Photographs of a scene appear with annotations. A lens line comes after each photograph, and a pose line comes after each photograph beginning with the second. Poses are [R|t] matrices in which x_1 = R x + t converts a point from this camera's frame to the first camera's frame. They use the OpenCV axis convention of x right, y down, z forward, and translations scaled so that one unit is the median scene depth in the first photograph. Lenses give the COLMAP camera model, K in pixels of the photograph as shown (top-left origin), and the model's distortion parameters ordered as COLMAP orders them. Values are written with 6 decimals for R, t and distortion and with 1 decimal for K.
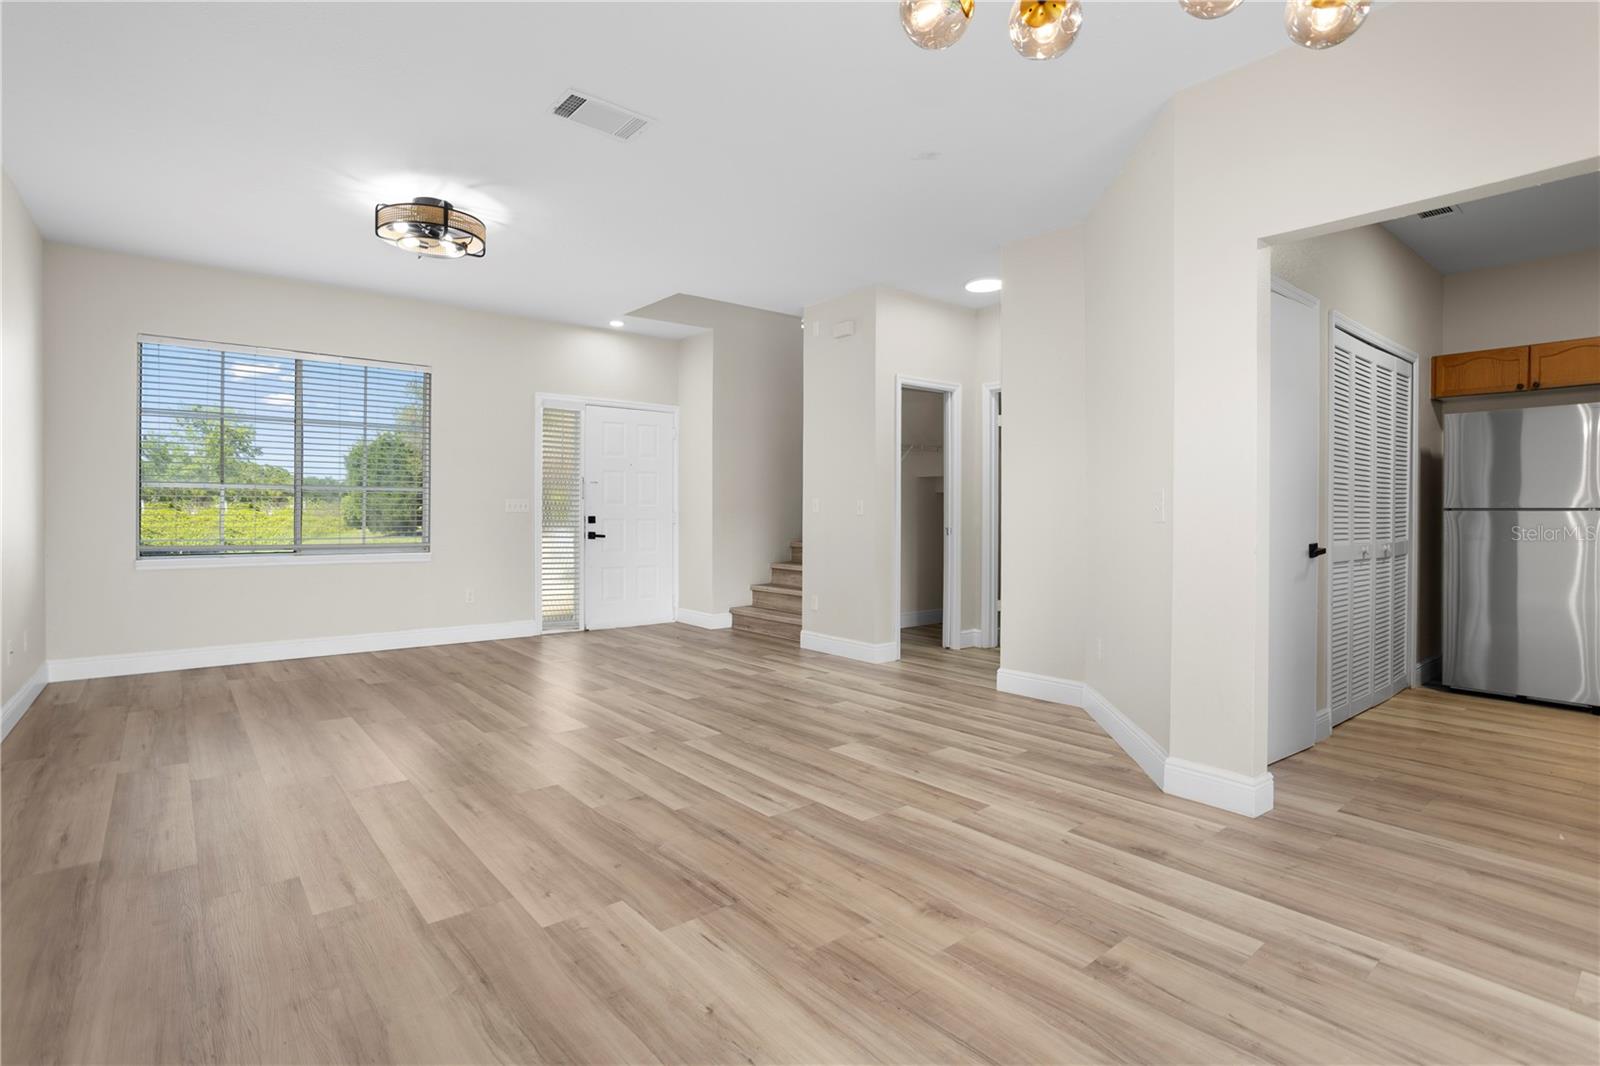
lens RADIAL K [[784.0, 0, 807.5], [0, 784.0, 508.5], [0, 0, 1]] dist [-0.055654, 0.034158]
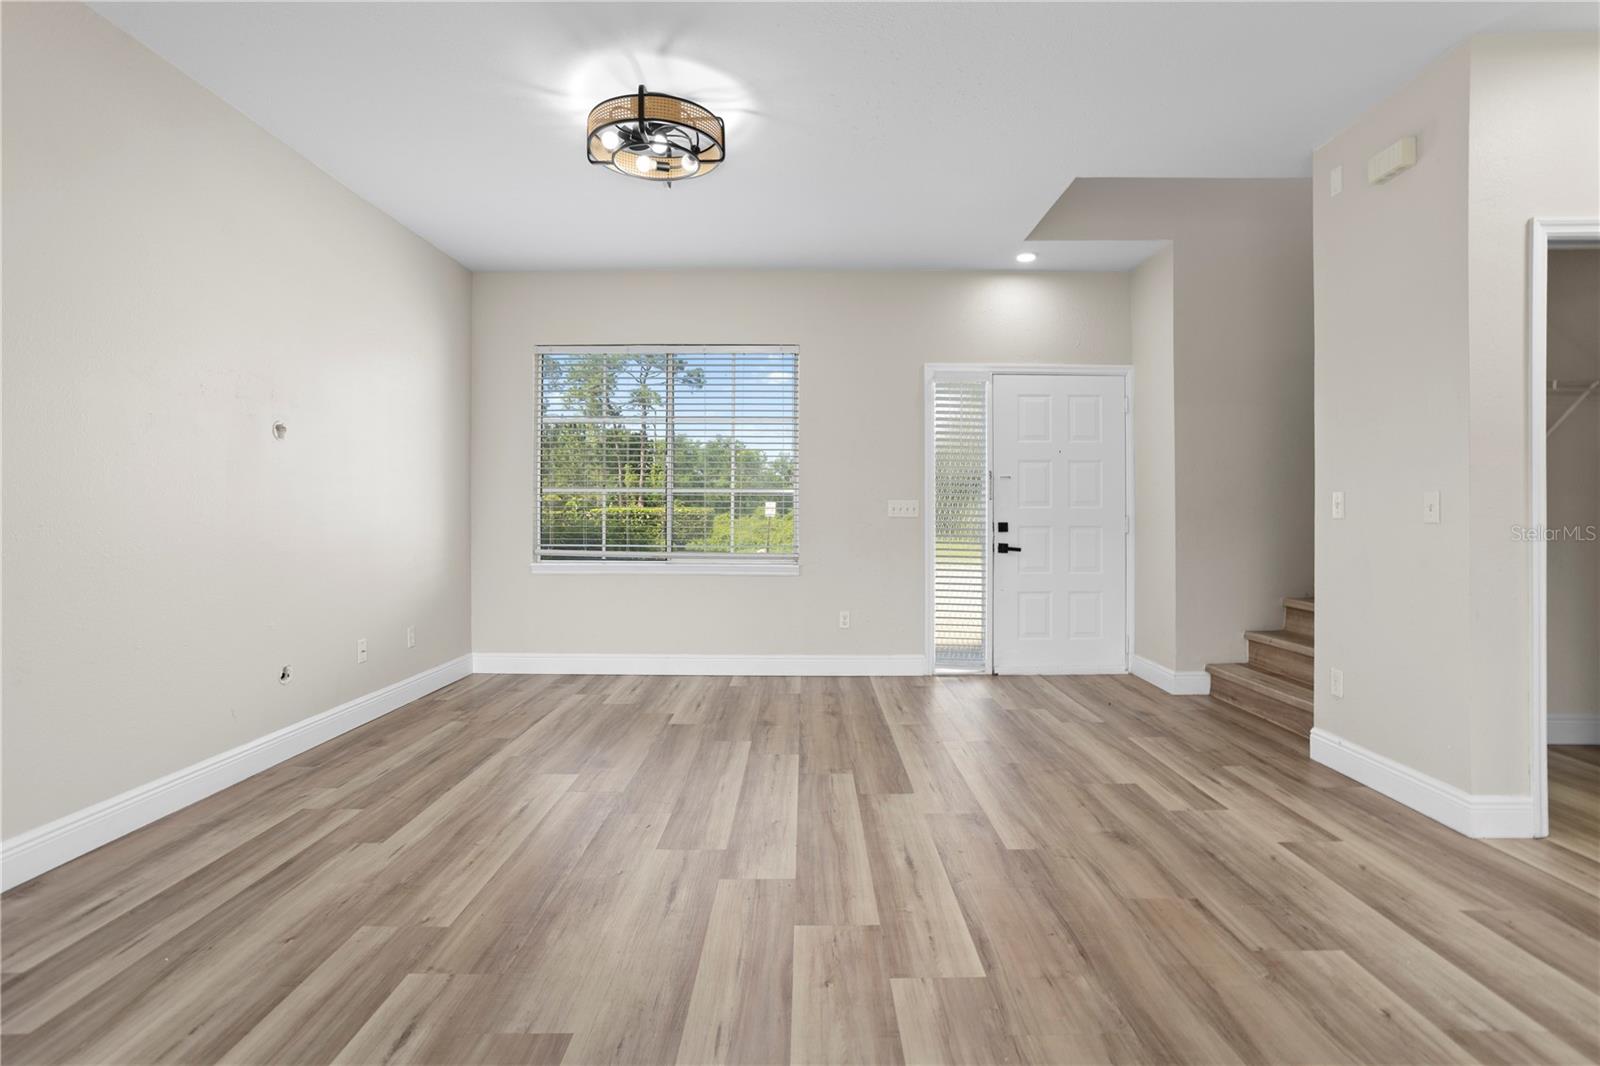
lens RADIAL K [[784.0, 0, 807.5], [0, 784.0, 508.5], [0, 0, 1]] dist [-0.055654, 0.034158]
pose [[0.767897, -0.008358, -0.640519, 0.097718], [0.004543, 0.999961, -0.007602, 0.001915], [0.640557, 0.002927, 0.767905, 0.492559]]
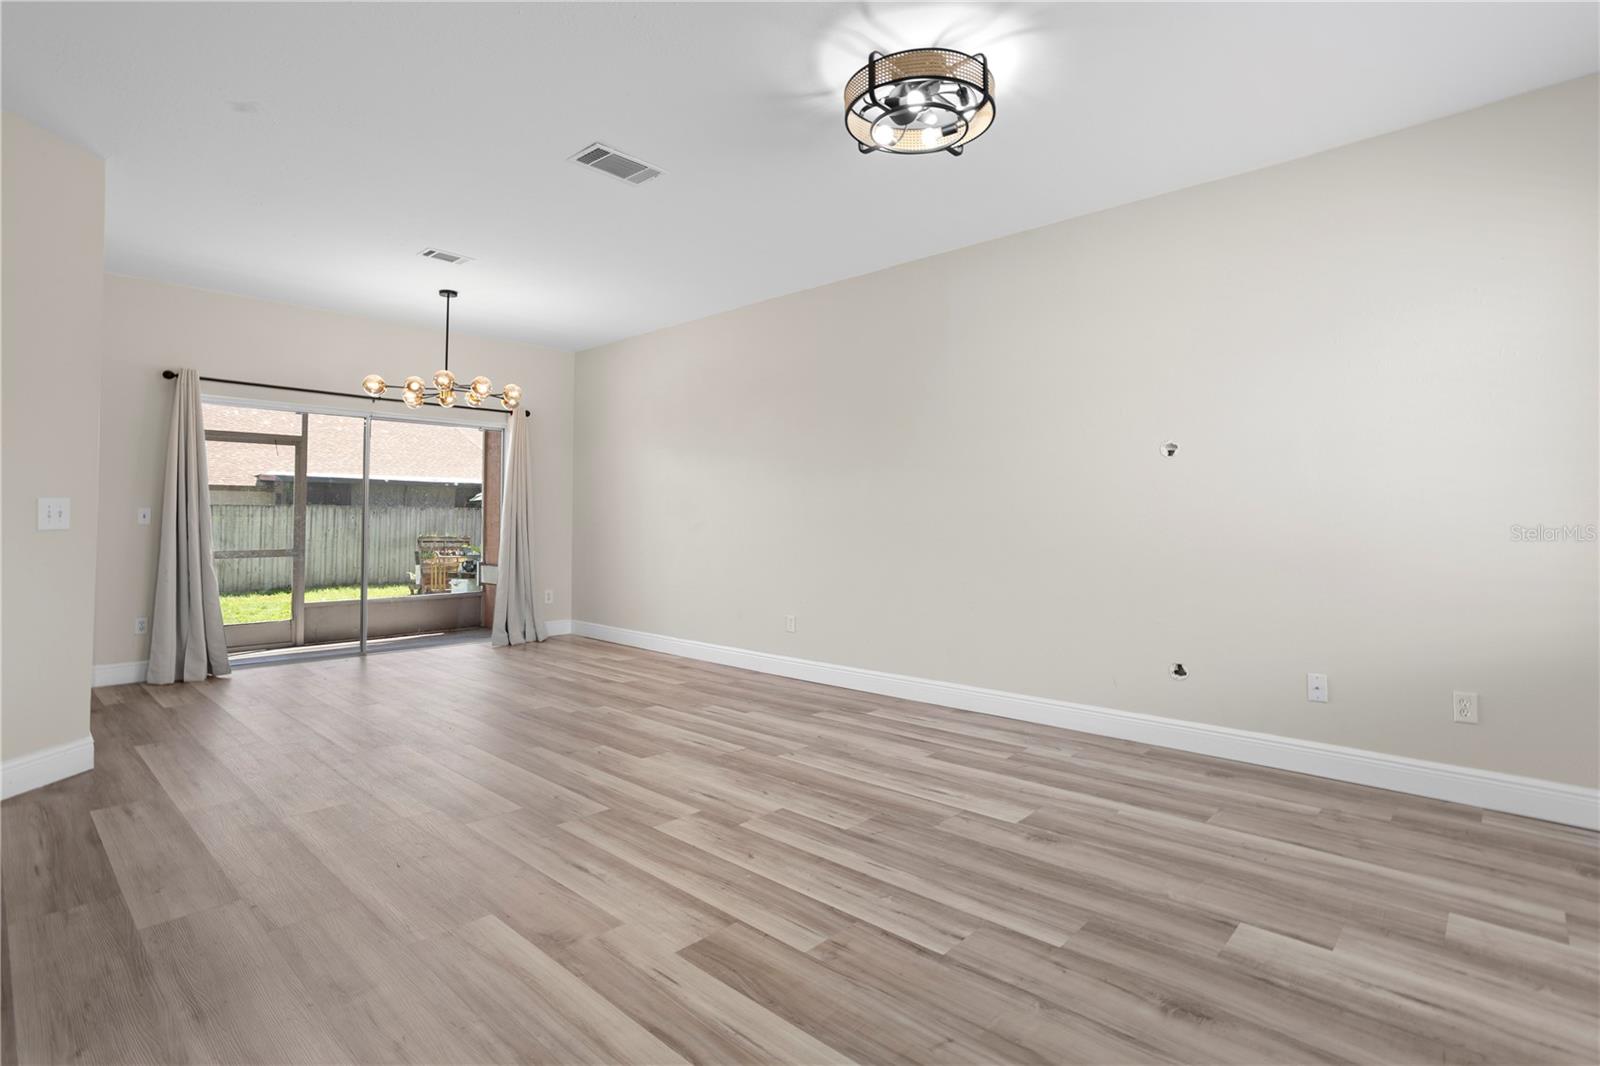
lens RADIAL K [[784.0, 0, 807.5], [0, 784.0, 508.5], [0, 0, 1]] dist [-0.055654, 0.034158]
pose [[-0.991733, -0.008597, -0.128027, -0.293217], [-0.006017, 0.999771, -0.020528, 0.002819], [0.128174, -0.019588, -0.991558, 1.547088]]
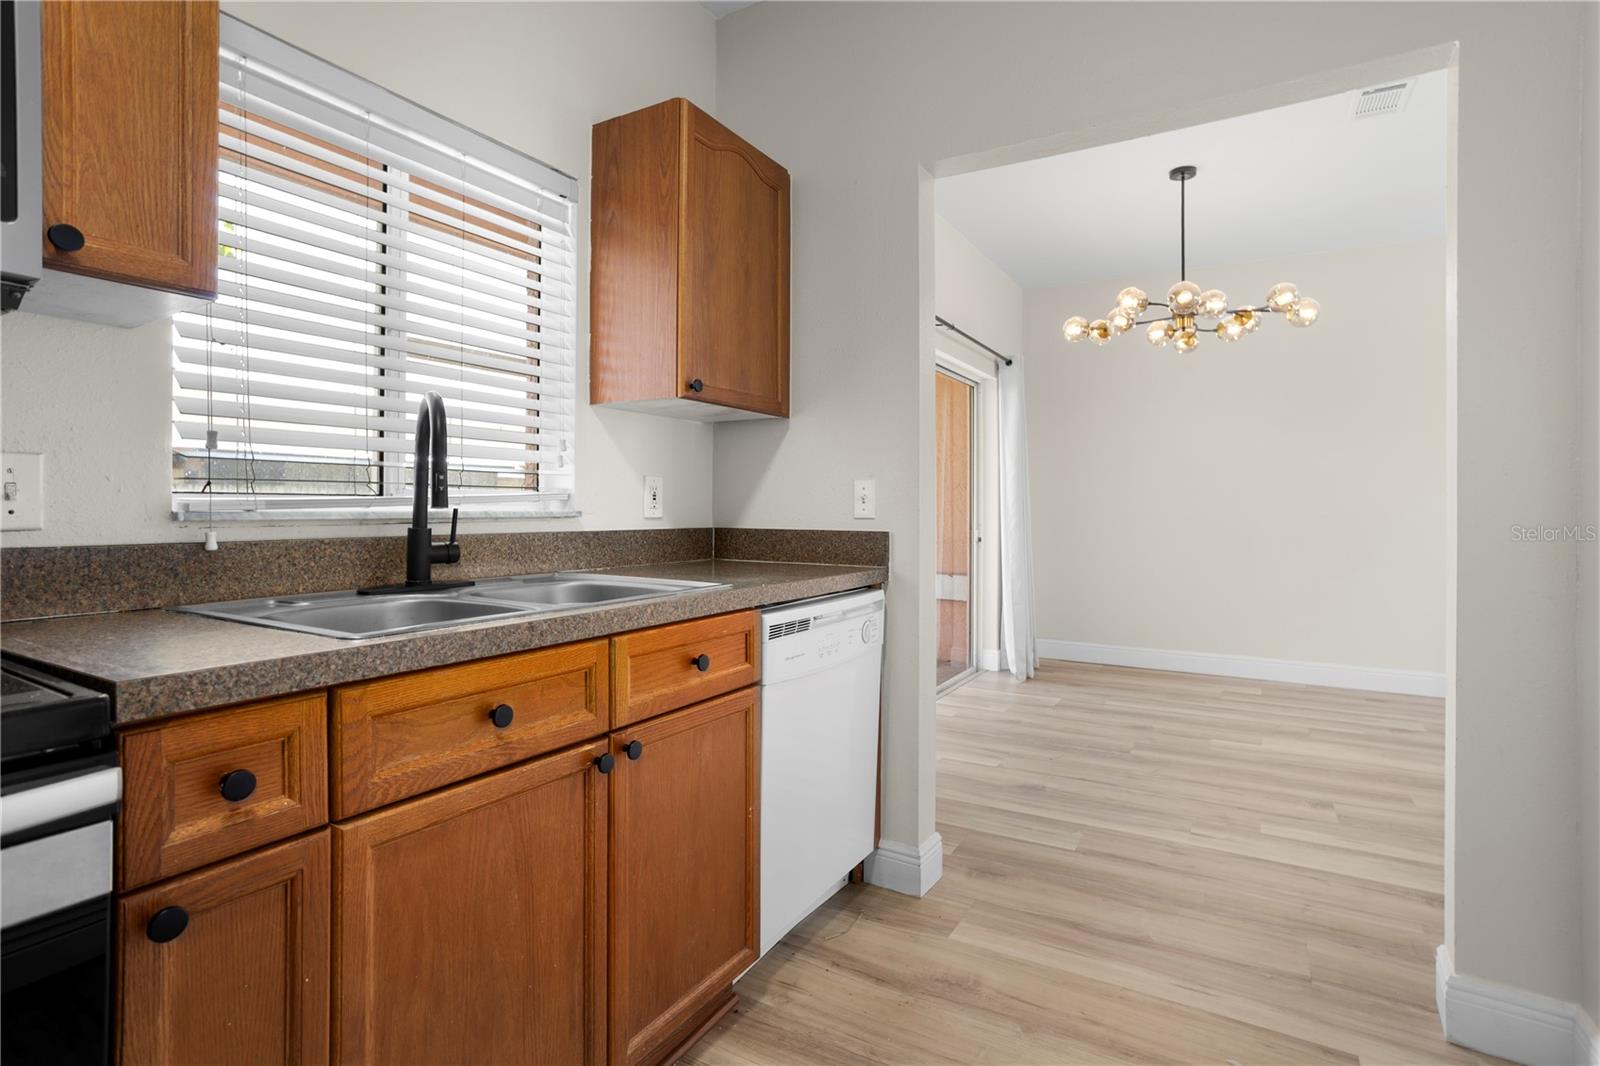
lens RADIAL K [[784.0, 0, 807.5], [0, 784.0, 508.5], [0, 0, 1]] dist [-0.055654, 0.034158]
pose [[-0.939436, -0.009110, -0.342604, 0.802636], [-0.008596, 0.999958, -0.003018, 0.005871], [0.342617, 0.000110, -0.939475, 0.885347]]
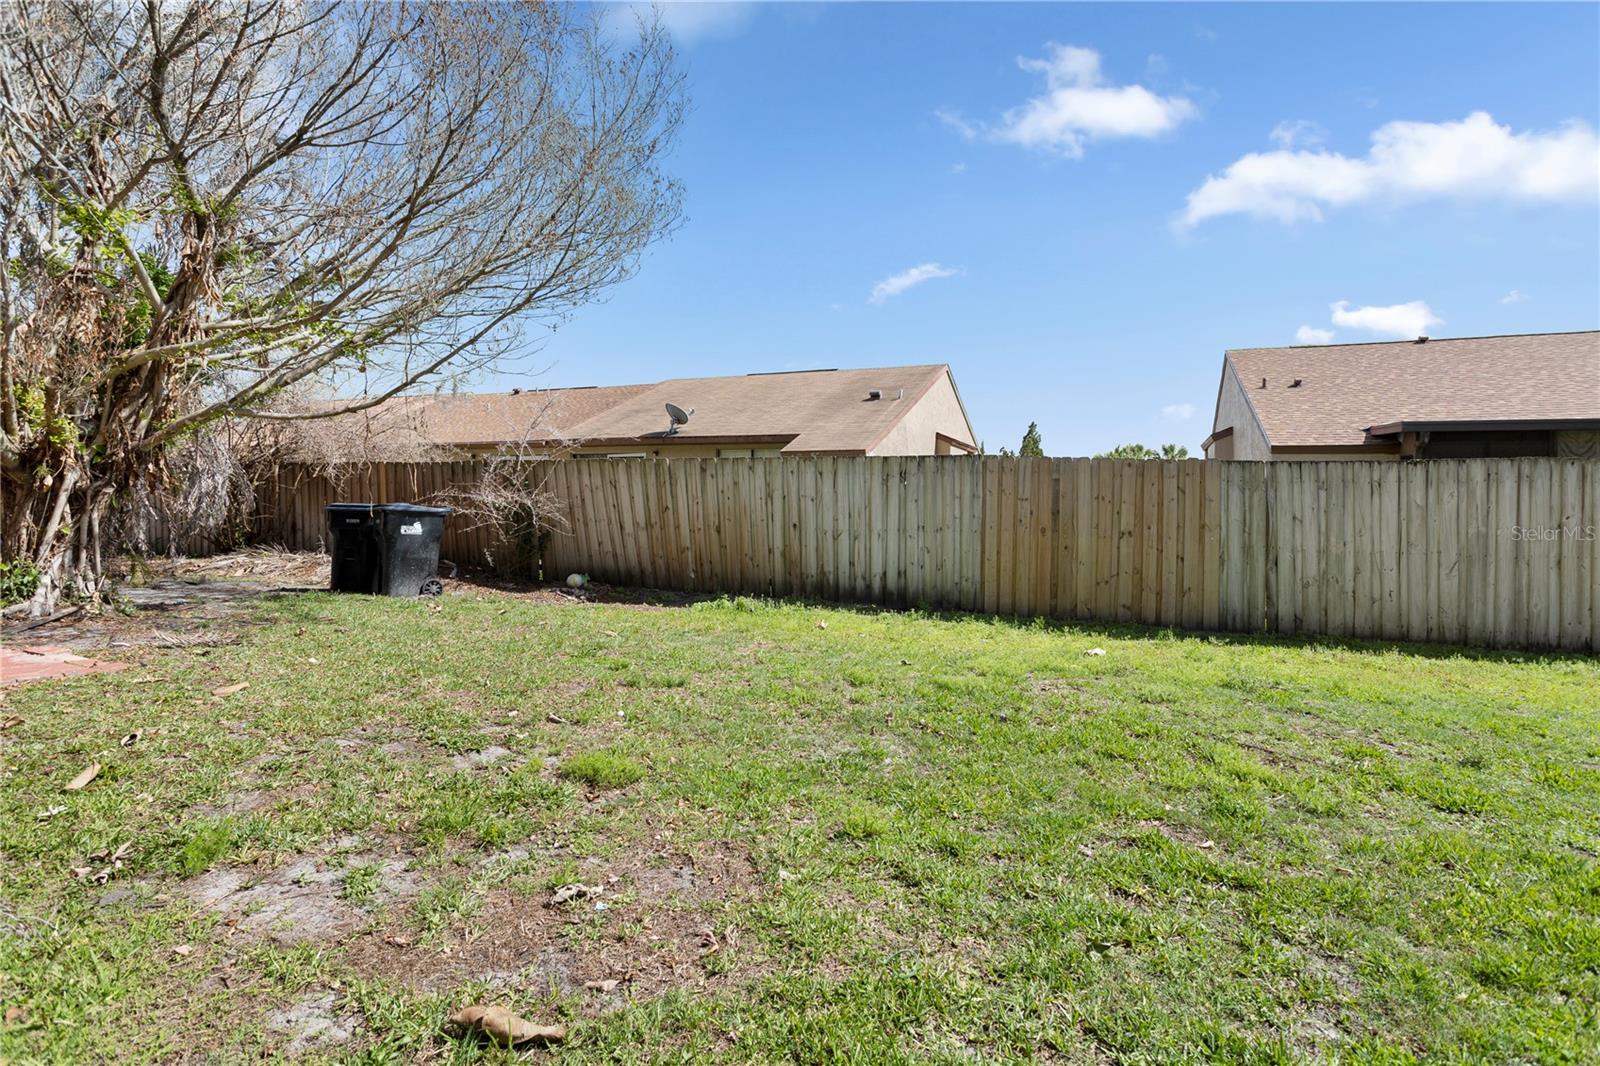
lens RADIAL K [[784.0, 0, 807.5], [0, 784.0, 508.5], [0, 0, 1]] dist [-0.055654, 0.034158]
pose [[-0.465529, -0.021101, 0.884781, 0.901877], [-0.025587, 0.999619, 0.010377, 0.052280], [-0.884663, -0.017808, -0.465891, -0.406215]]
